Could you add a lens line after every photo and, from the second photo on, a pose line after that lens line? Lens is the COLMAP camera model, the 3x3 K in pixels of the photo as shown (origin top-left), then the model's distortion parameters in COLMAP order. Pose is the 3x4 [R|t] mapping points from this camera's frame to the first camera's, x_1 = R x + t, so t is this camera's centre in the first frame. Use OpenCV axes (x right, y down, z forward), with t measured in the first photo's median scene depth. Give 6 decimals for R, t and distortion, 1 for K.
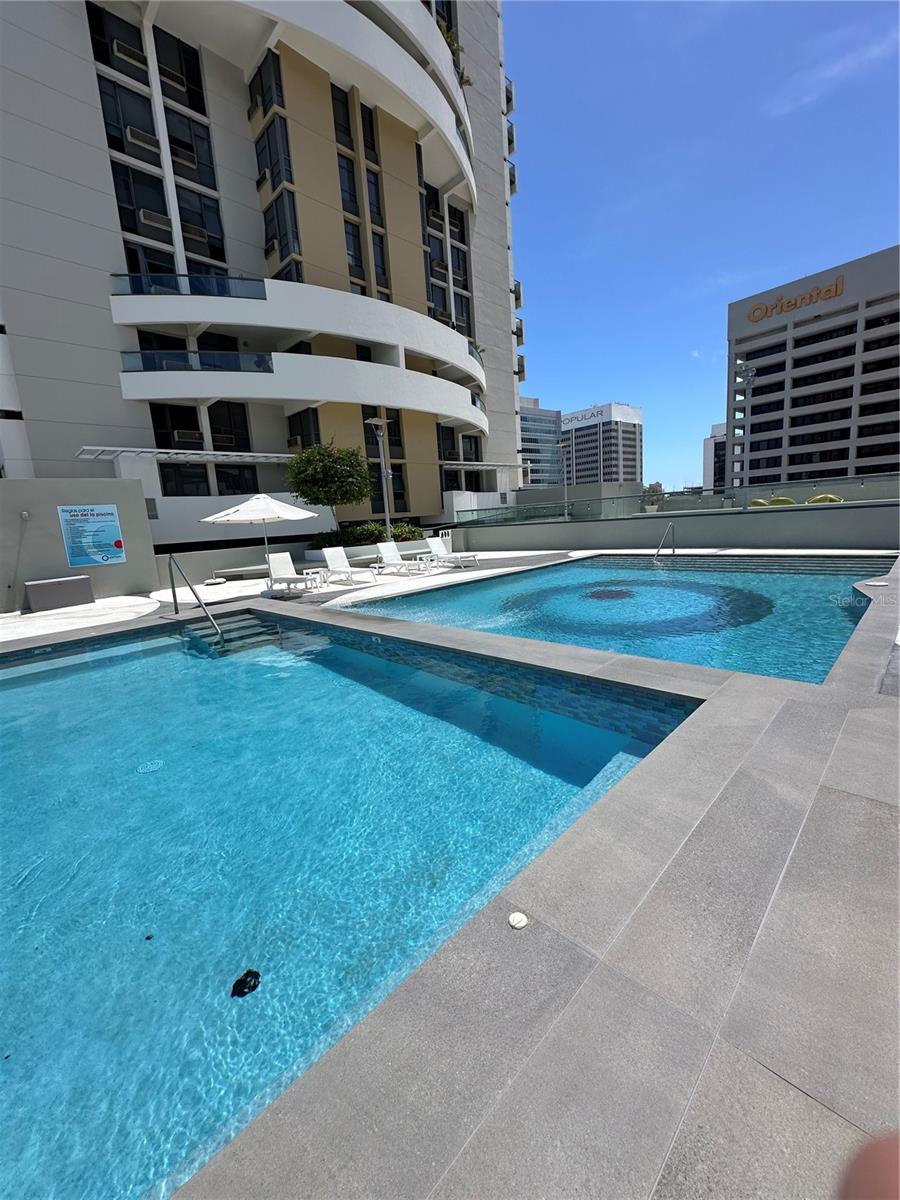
lens RADIAL K [[477.8, 0, 449.8], [0, 477.8, 597.5], [0, 0, 1]] dist [0.000411, -0.000070]
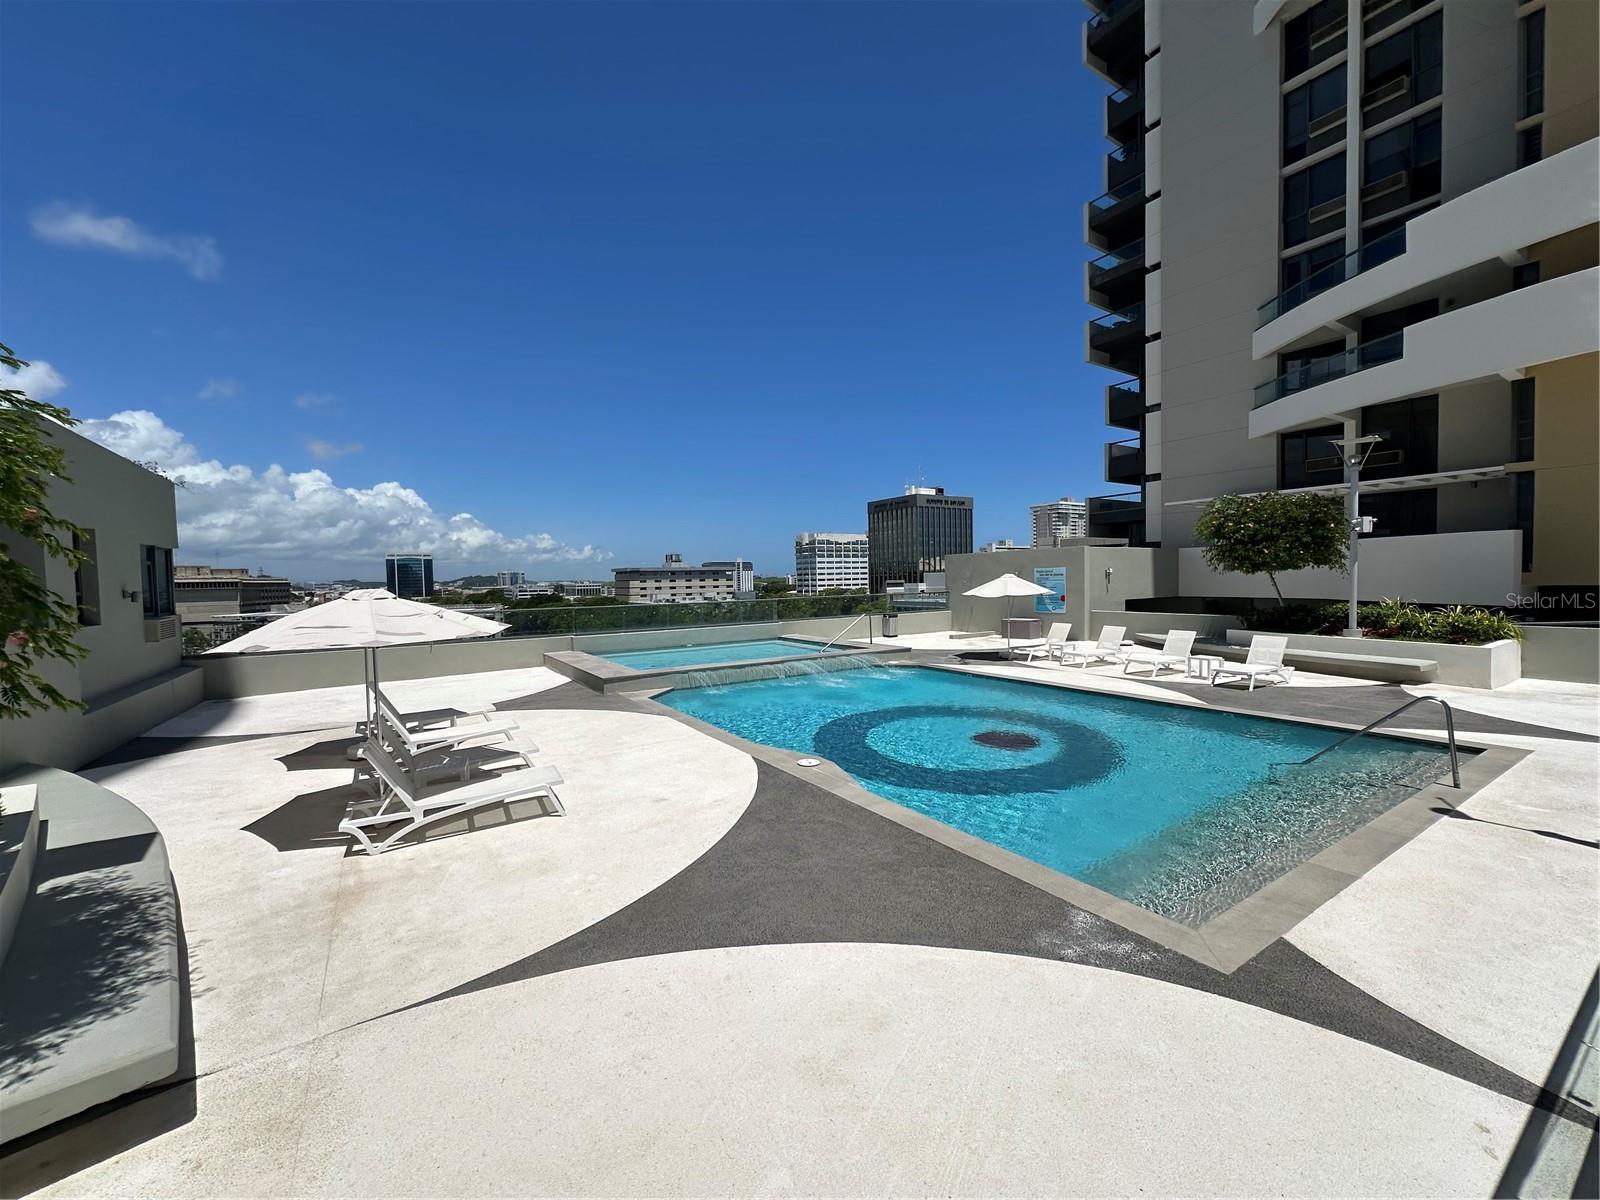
lens RADIAL K [[637.1, 0, 798.1], [0, 637.1, 595.3], [0, 0, 1]] dist [0.000411, -0.000070]
pose [[-0.189564, 0.095689, -0.977195, 0.680519], [-0.135456, 0.983175, 0.122551, -0.150293], [0.972480, 0.155598, -0.173413, 0.410741]]
